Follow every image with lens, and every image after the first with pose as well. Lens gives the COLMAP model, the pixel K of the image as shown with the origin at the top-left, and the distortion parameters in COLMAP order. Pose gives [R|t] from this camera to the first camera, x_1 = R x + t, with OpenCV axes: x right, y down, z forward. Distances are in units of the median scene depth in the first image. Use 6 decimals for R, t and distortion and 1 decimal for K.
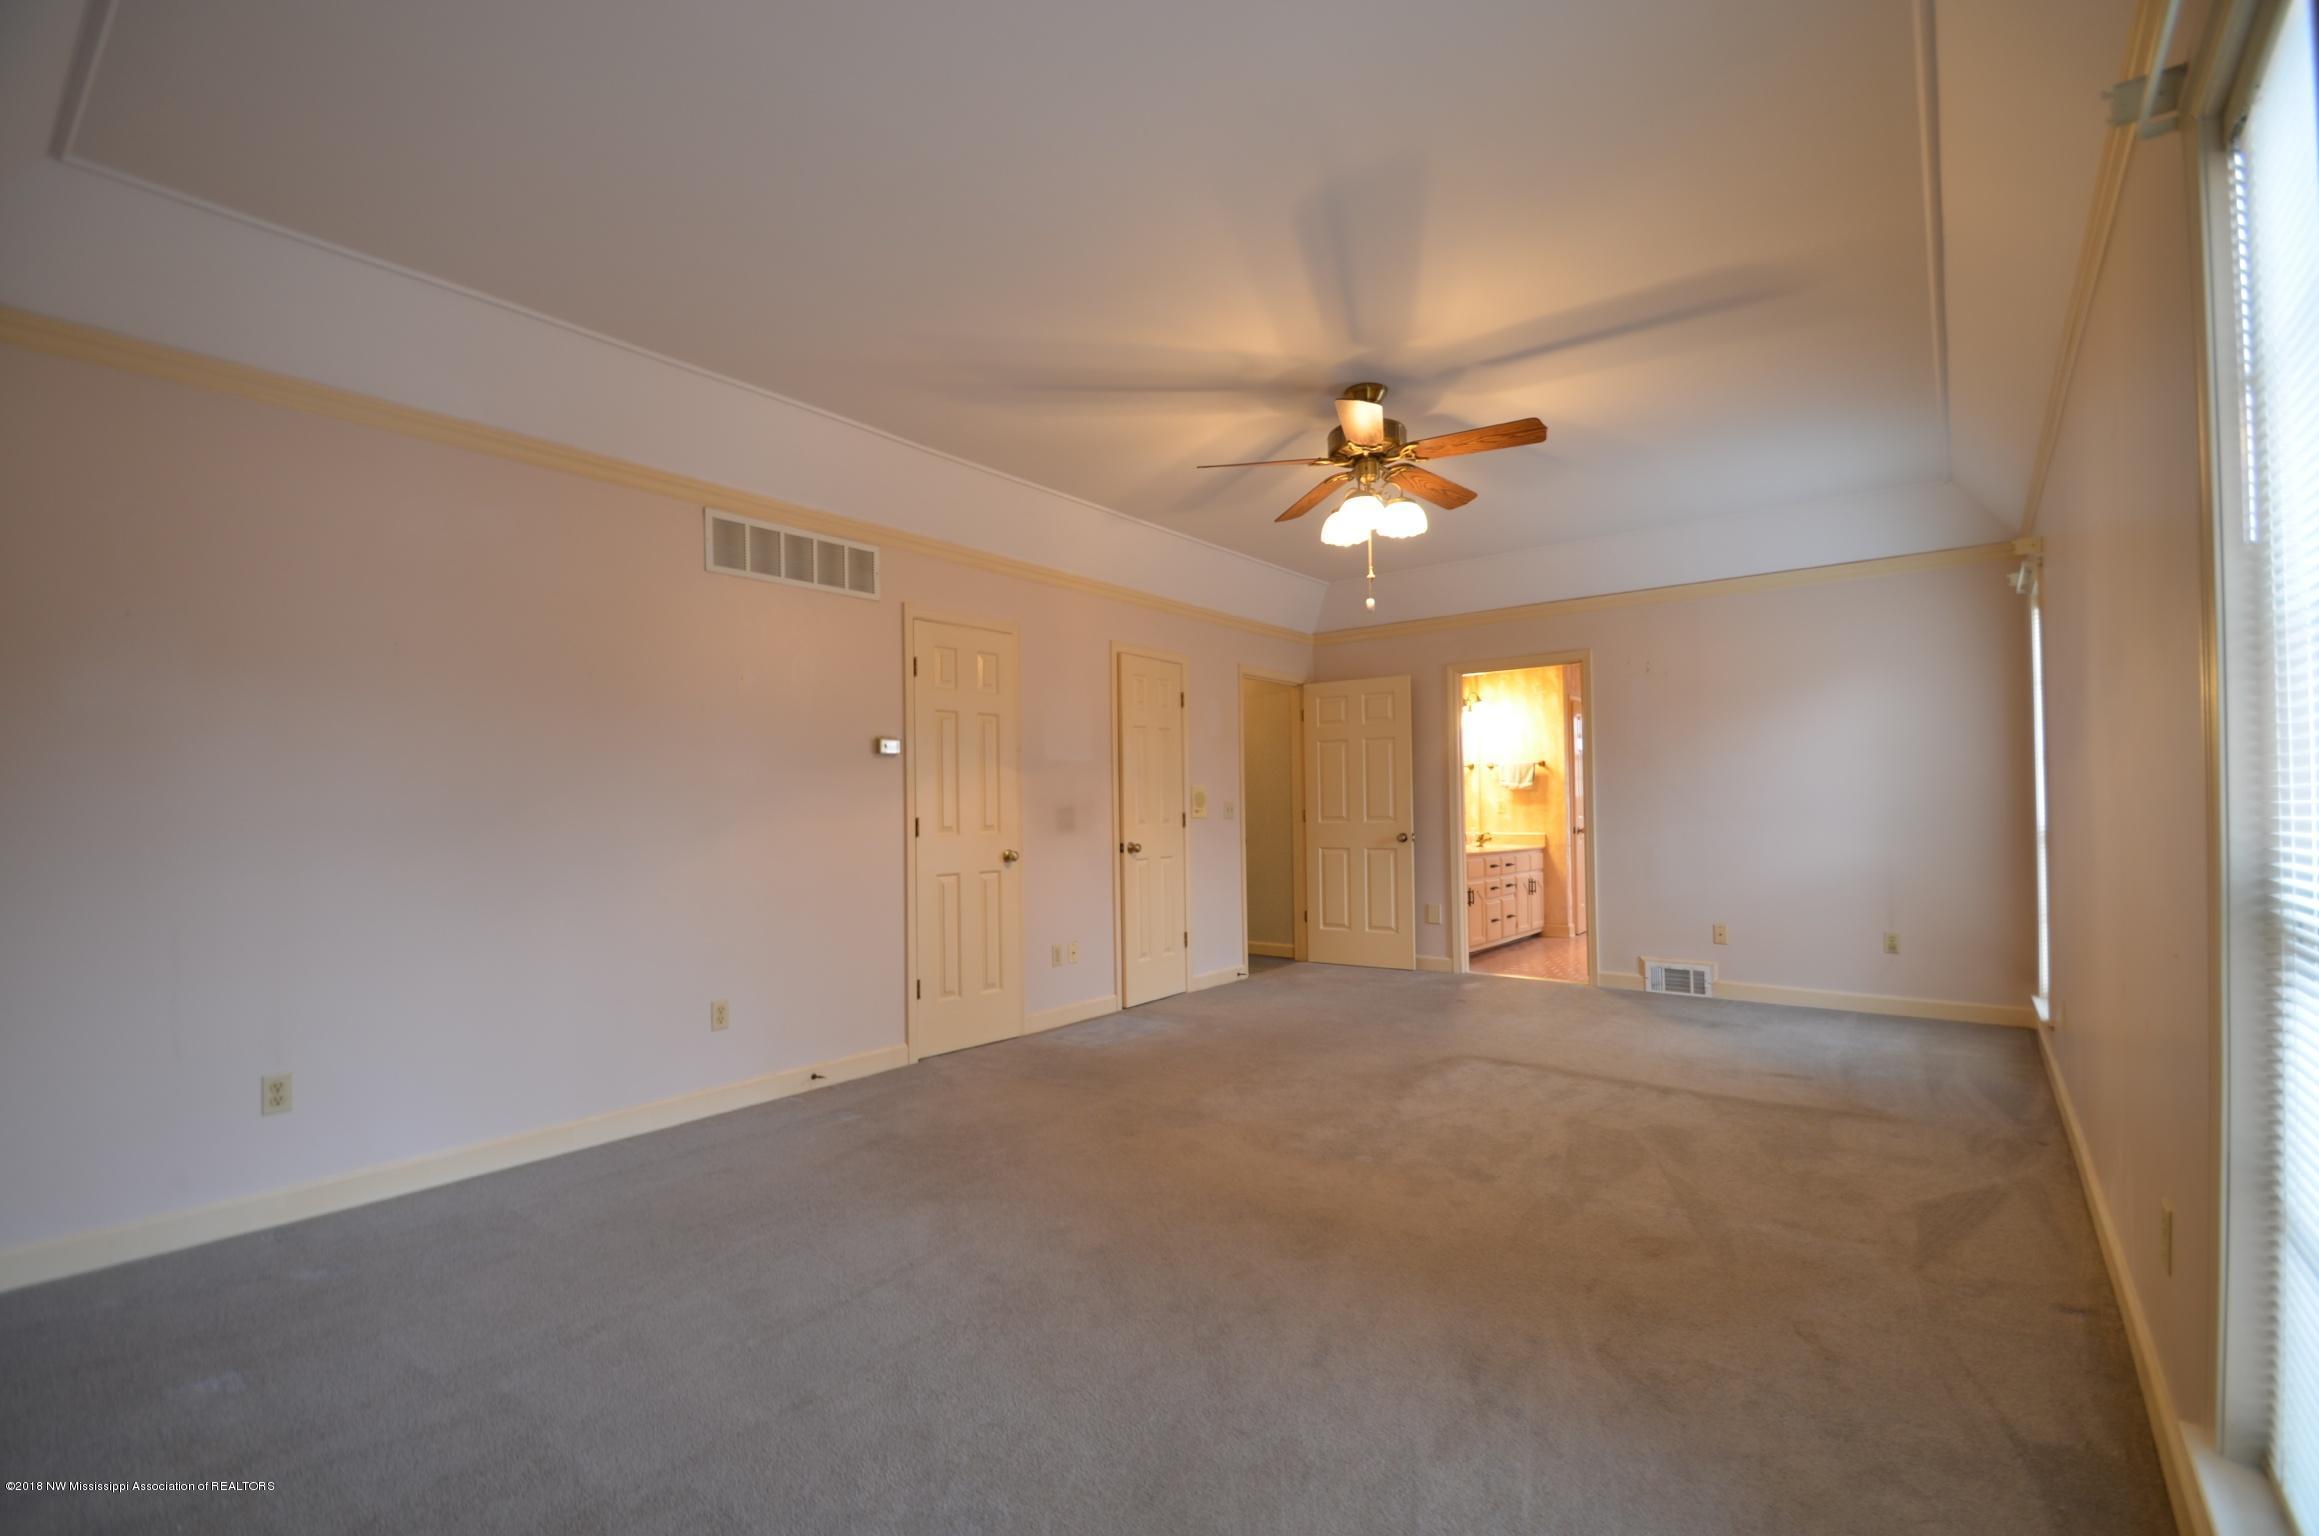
lens RADIAL K [[1014.8, 0, 1155.4], [0, 1014.8, 787.0], [0, 0, 1]] dist [-0.000315, -0.007895]
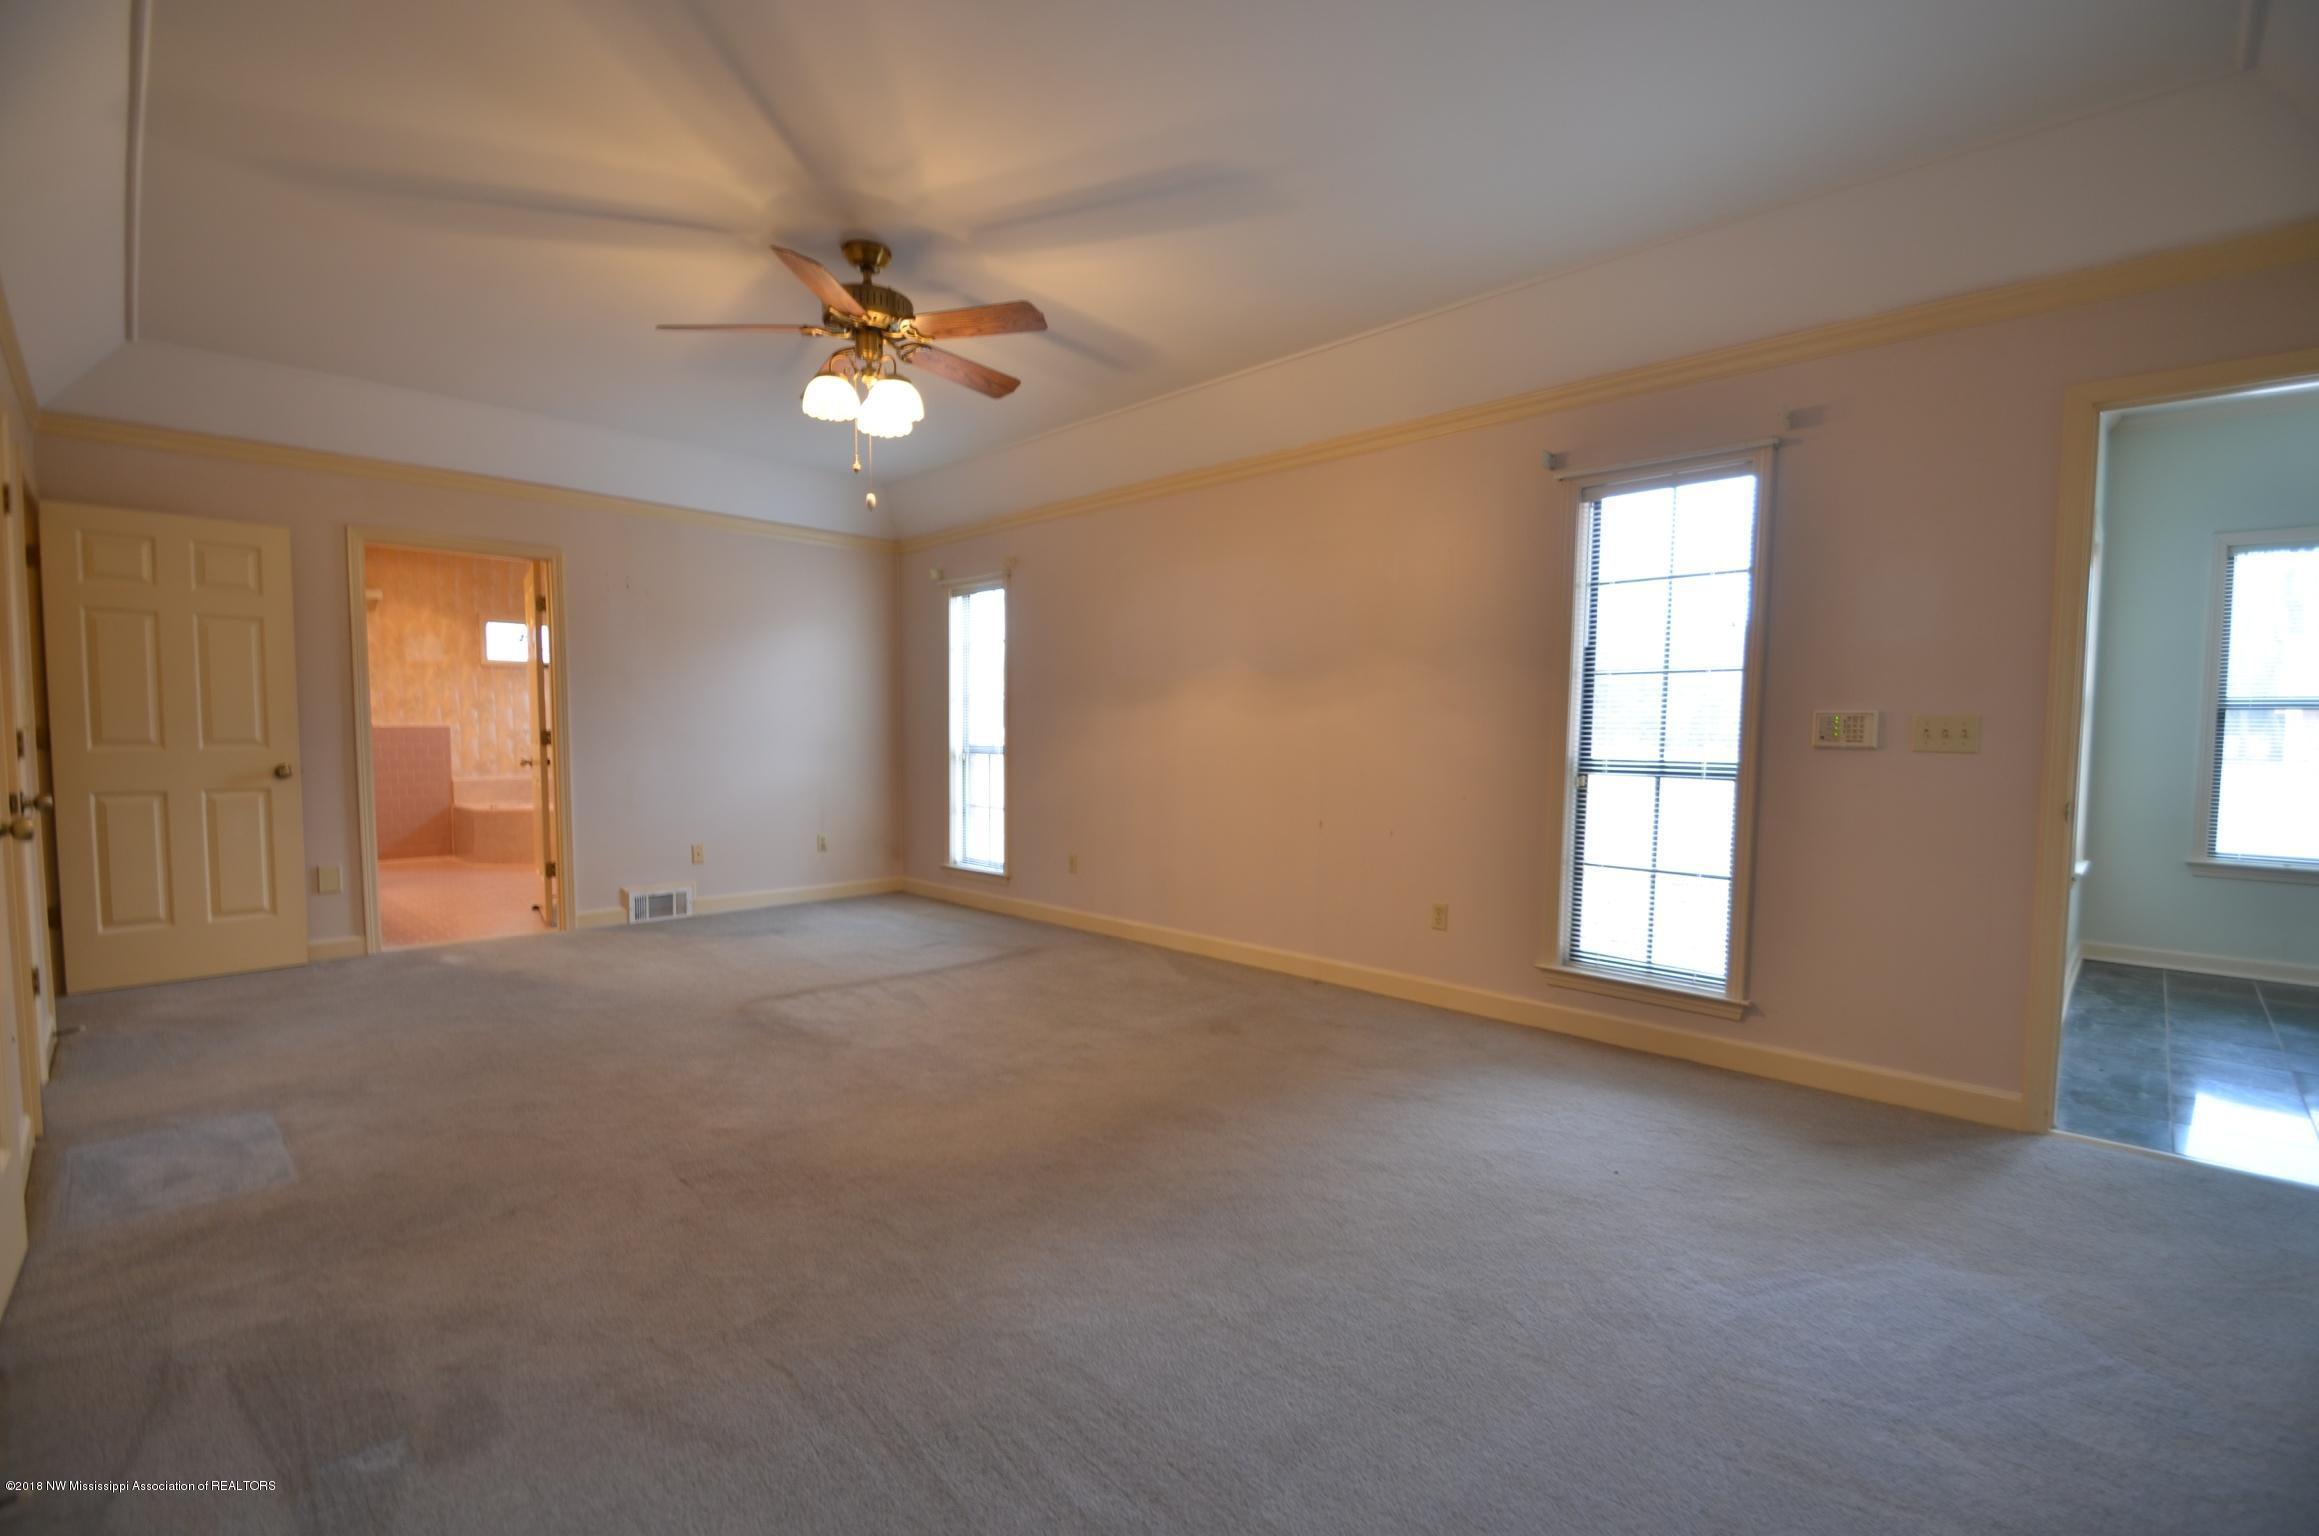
lens RADIAL K [[1014.8, 0, 1173.3], [0, 1014.8, 778.1], [0, 0, 1]] dist [-0.000315, -0.007895]
pose [[0.099555, -0.033132, 0.994480, -0.369779], [-0.028136, 0.998952, 0.036098, 0.014095], [-0.994634, -0.031574, 0.098519, 0.359324]]
